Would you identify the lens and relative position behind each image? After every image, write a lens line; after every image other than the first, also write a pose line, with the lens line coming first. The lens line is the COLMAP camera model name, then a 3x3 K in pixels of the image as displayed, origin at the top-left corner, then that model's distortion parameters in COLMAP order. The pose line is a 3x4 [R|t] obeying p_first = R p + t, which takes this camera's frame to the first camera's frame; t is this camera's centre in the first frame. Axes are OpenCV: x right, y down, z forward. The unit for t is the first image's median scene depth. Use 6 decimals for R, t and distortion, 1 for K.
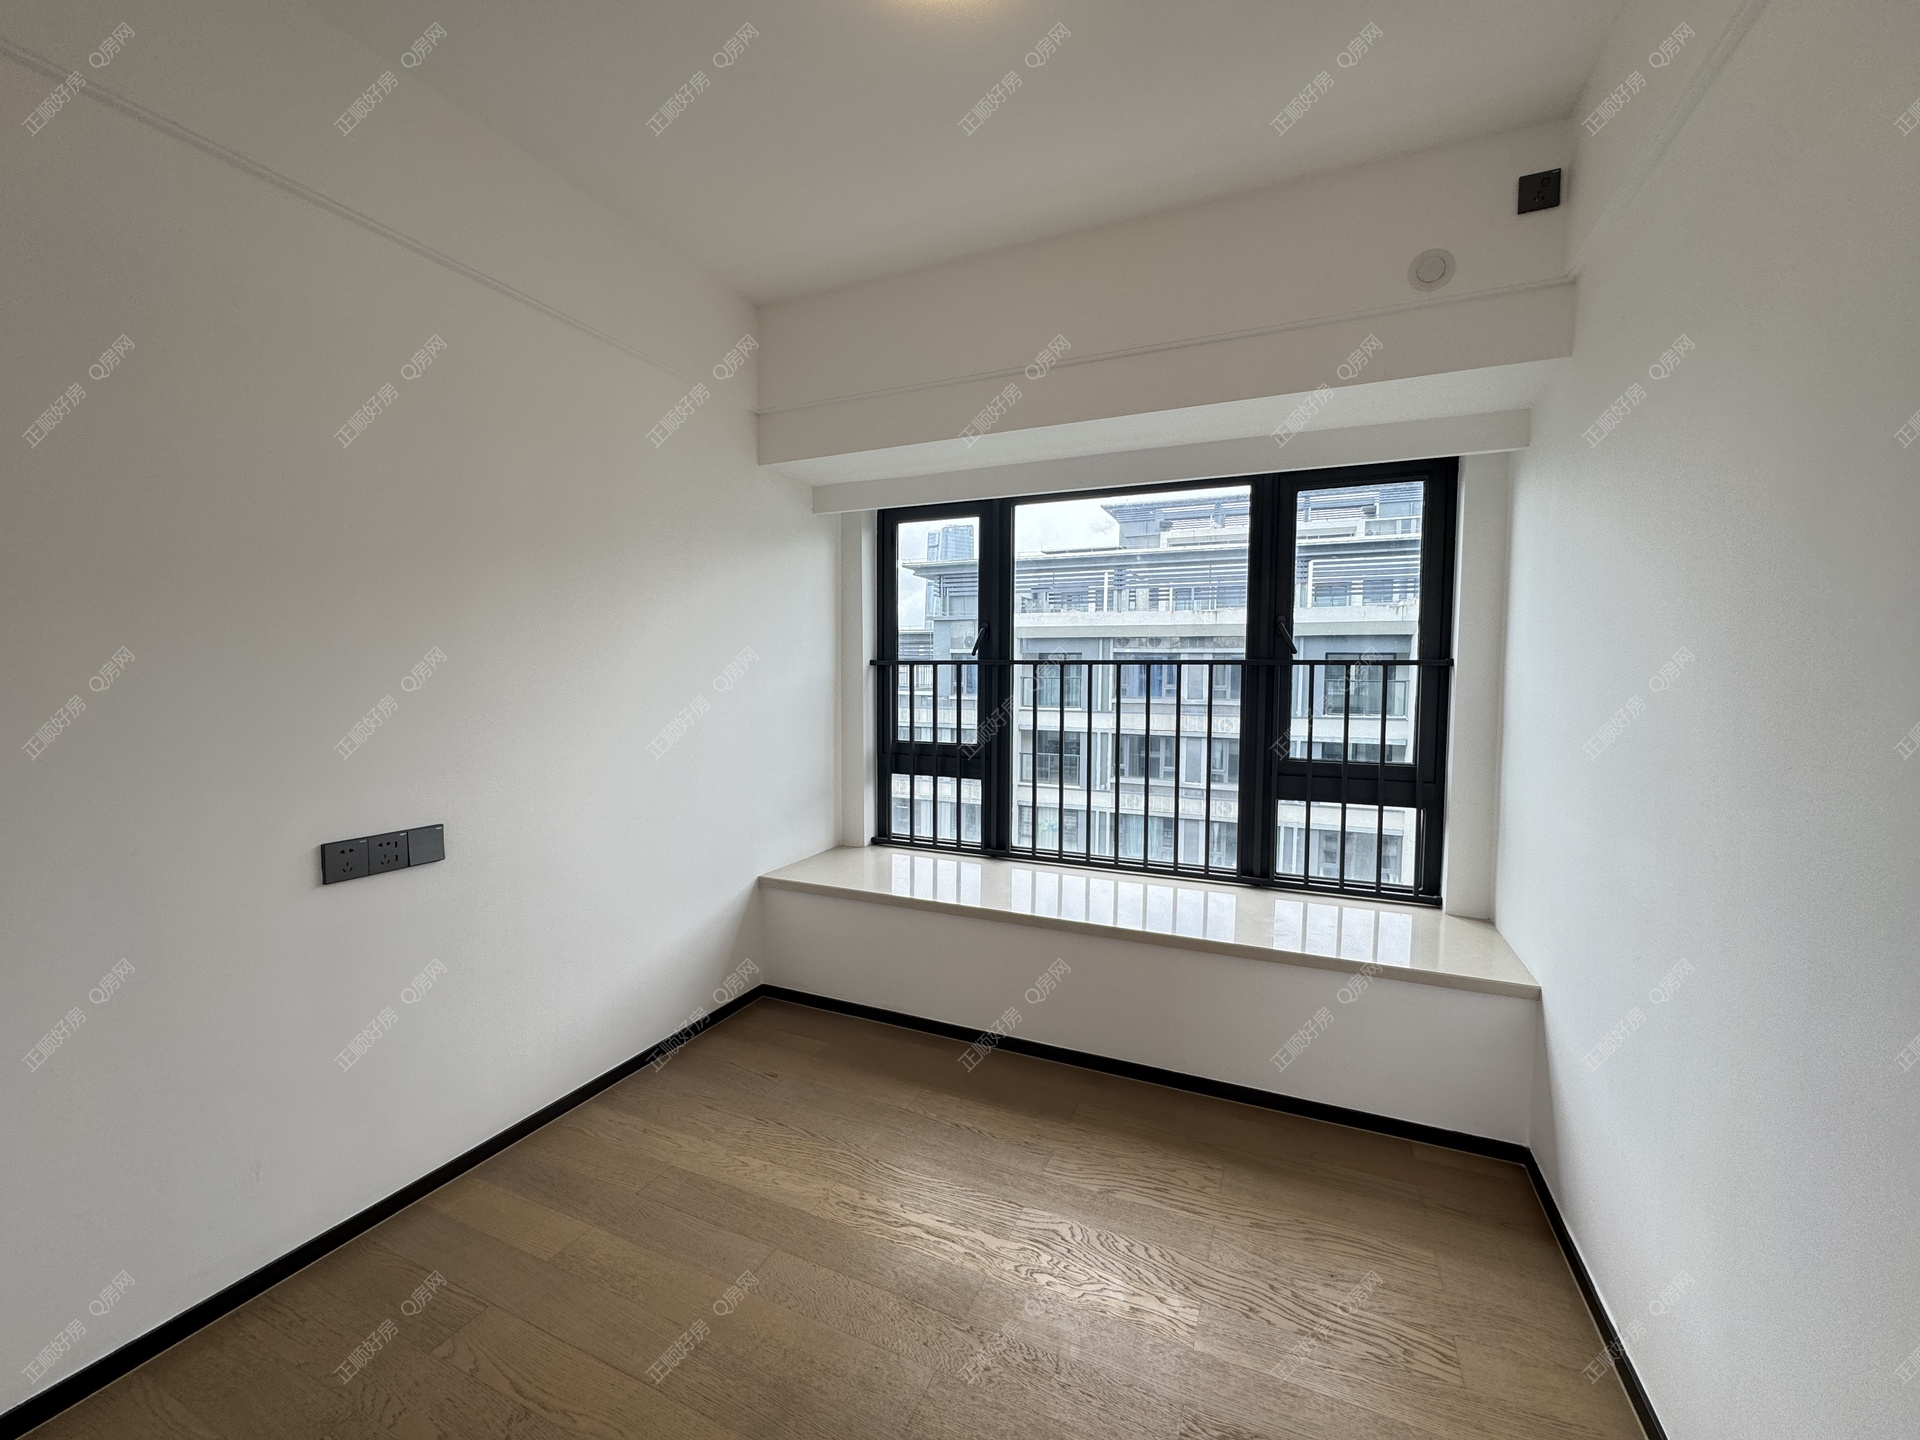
lens RADIAL K [[764.2, 0, 960.0], [0, 764.2, 720.0], [0, 0, 1]] dist [0.000935, 0.000054]
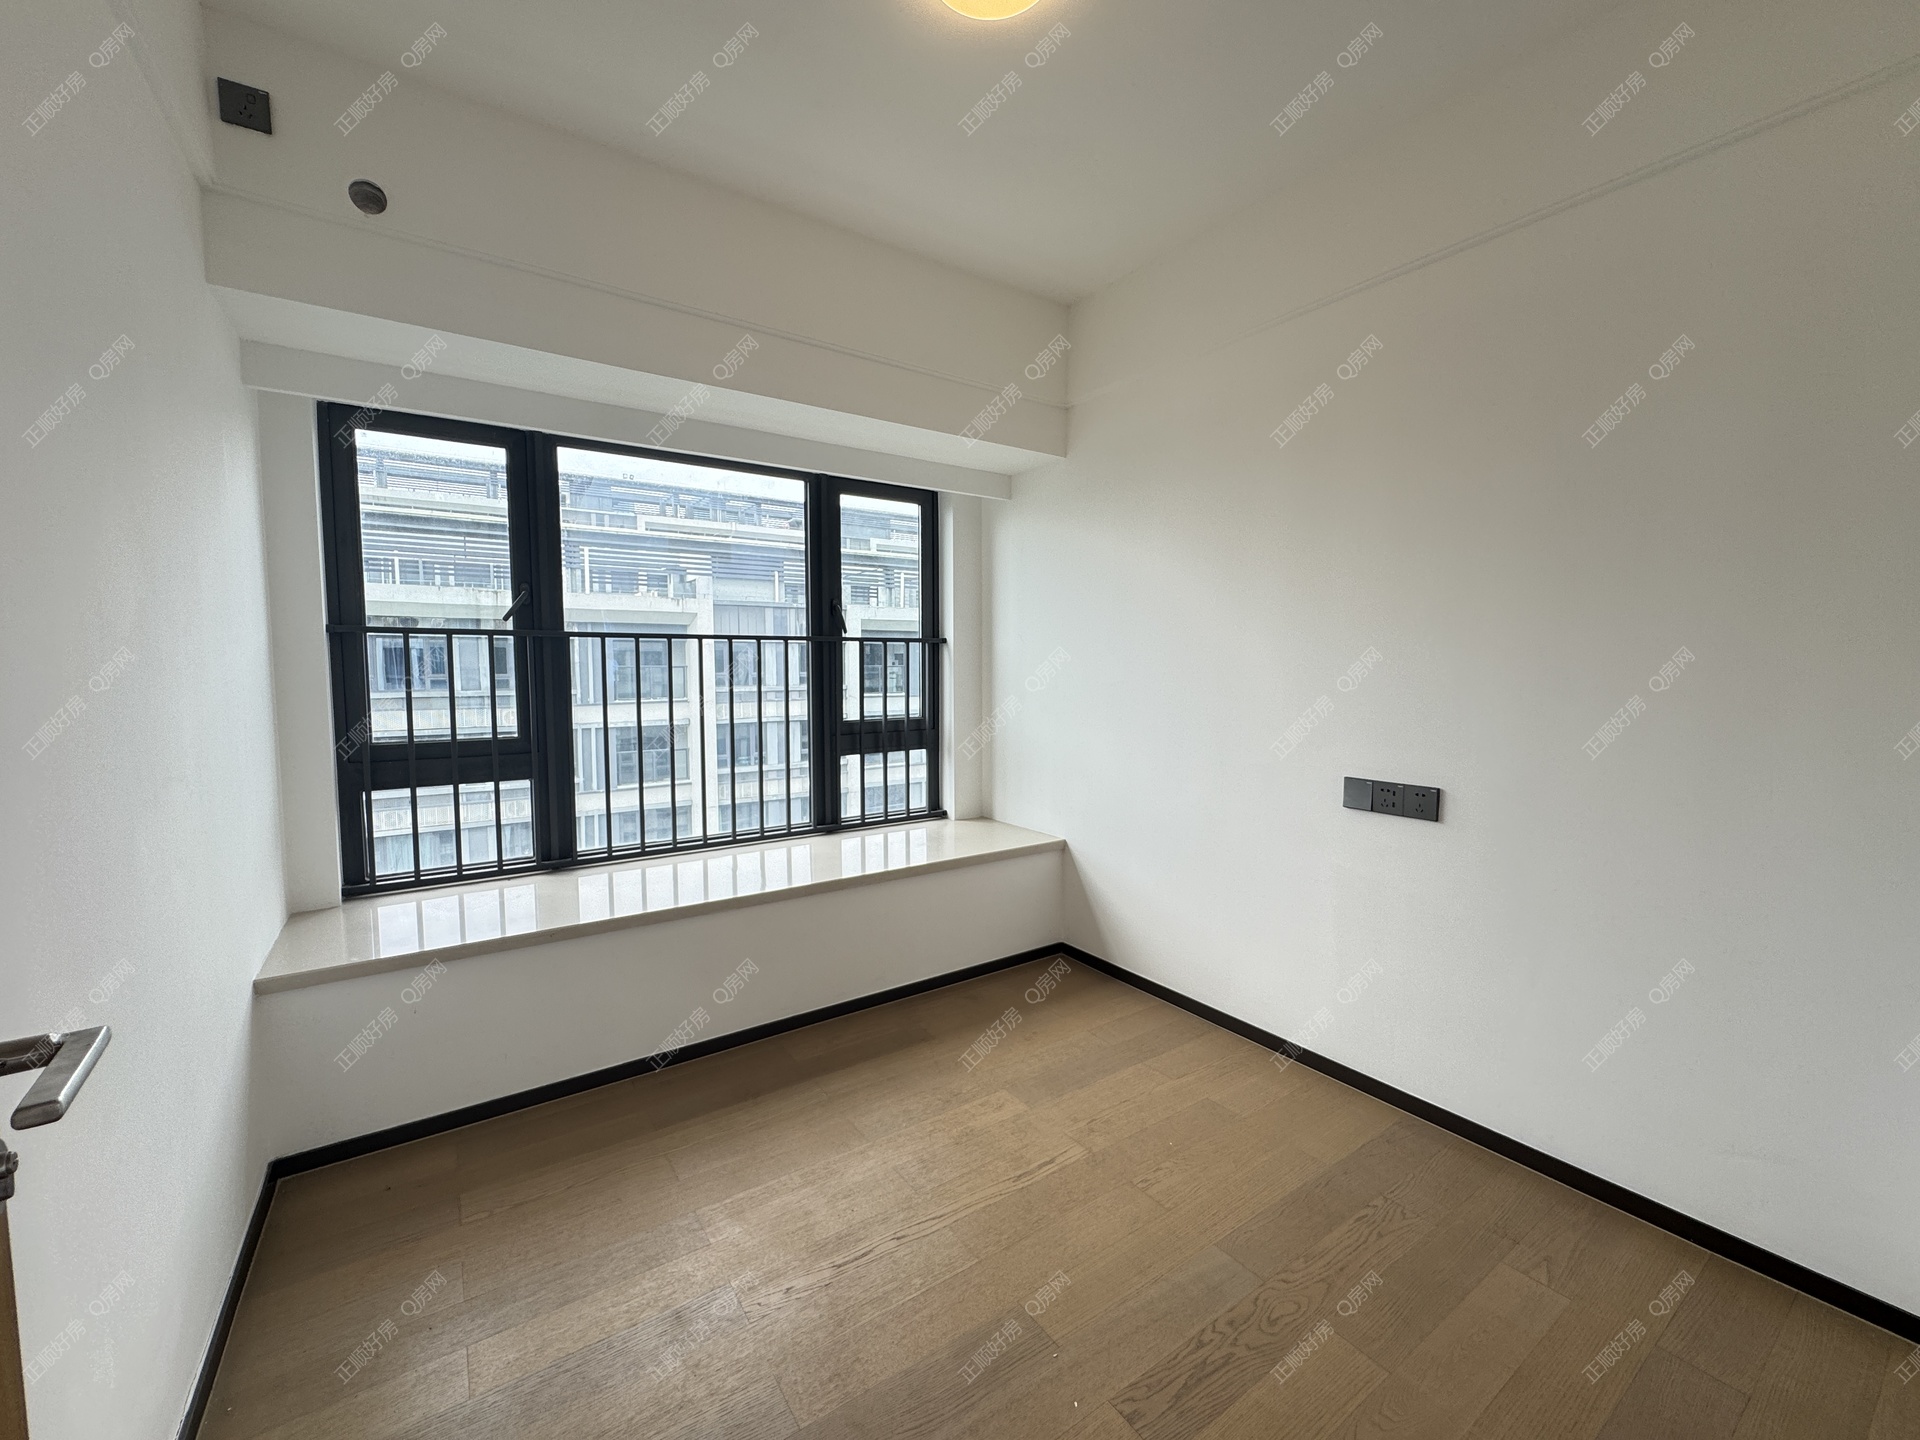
lens RADIAL K [[770.7, 0, 960.0], [0, 770.7, 720.0], [0, 0, 1]] dist [-0.002046, -0.000074]
pose [[0.533631, -0.076777, 0.842225, -0.486071], [0.046667, 0.997027, 0.061320, -0.015690], [-0.844429, 0.006582, 0.535627, 0.210211]]
